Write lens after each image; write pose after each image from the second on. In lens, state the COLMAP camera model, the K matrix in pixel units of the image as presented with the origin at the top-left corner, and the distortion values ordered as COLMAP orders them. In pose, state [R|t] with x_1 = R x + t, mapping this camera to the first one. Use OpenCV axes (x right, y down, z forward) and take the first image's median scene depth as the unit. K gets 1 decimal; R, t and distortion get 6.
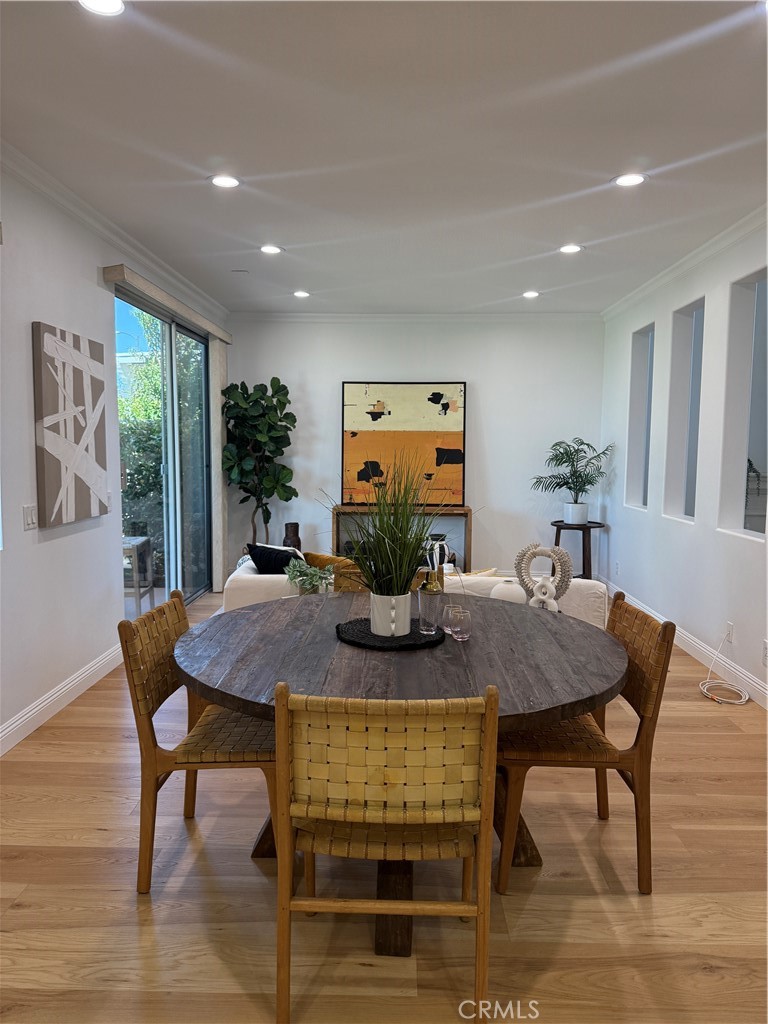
lens RADIAL K [[724.8, 0, 384.2], [0, 724.8, 507.4], [0, 0, 1]] dist [0.074443, -0.017198]
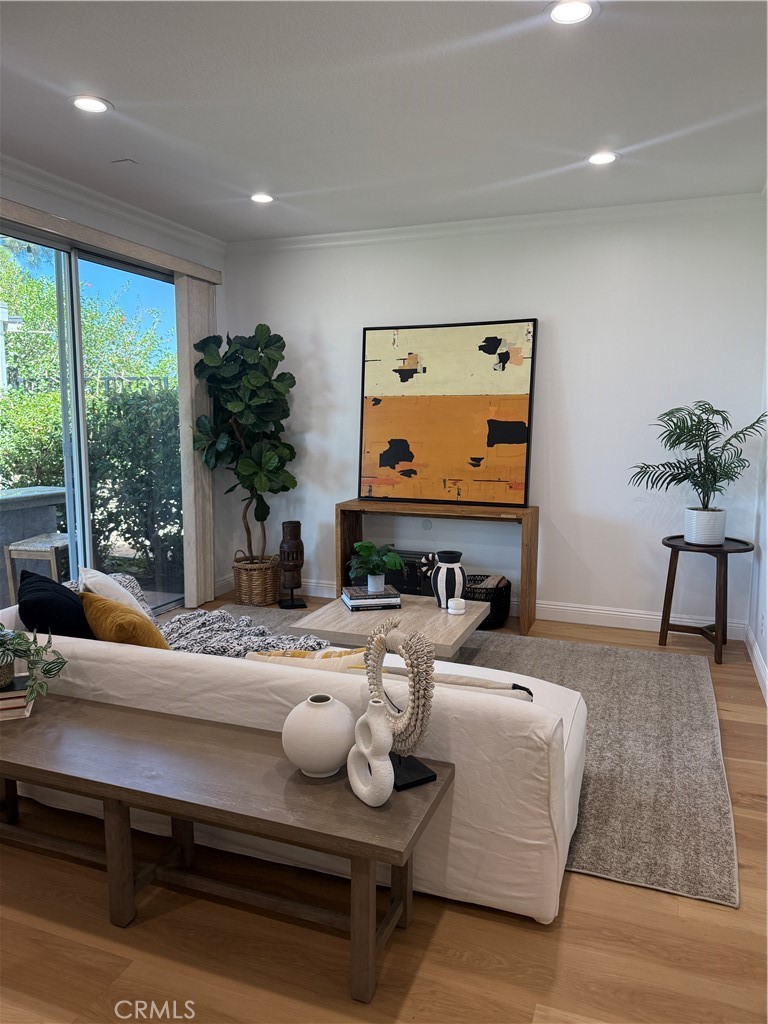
lens RADIAL K [[724.8, 0, 384.0], [0, 724.8, 510.2], [0, 0, 1]] dist [0.074443, -0.017198]
pose [[0.941770, 0.036151, -0.334308, 0.210259], [-0.022078, 0.998707, 0.045801, -0.026479], [0.335532, -0.035753, 0.941350, 0.323885]]
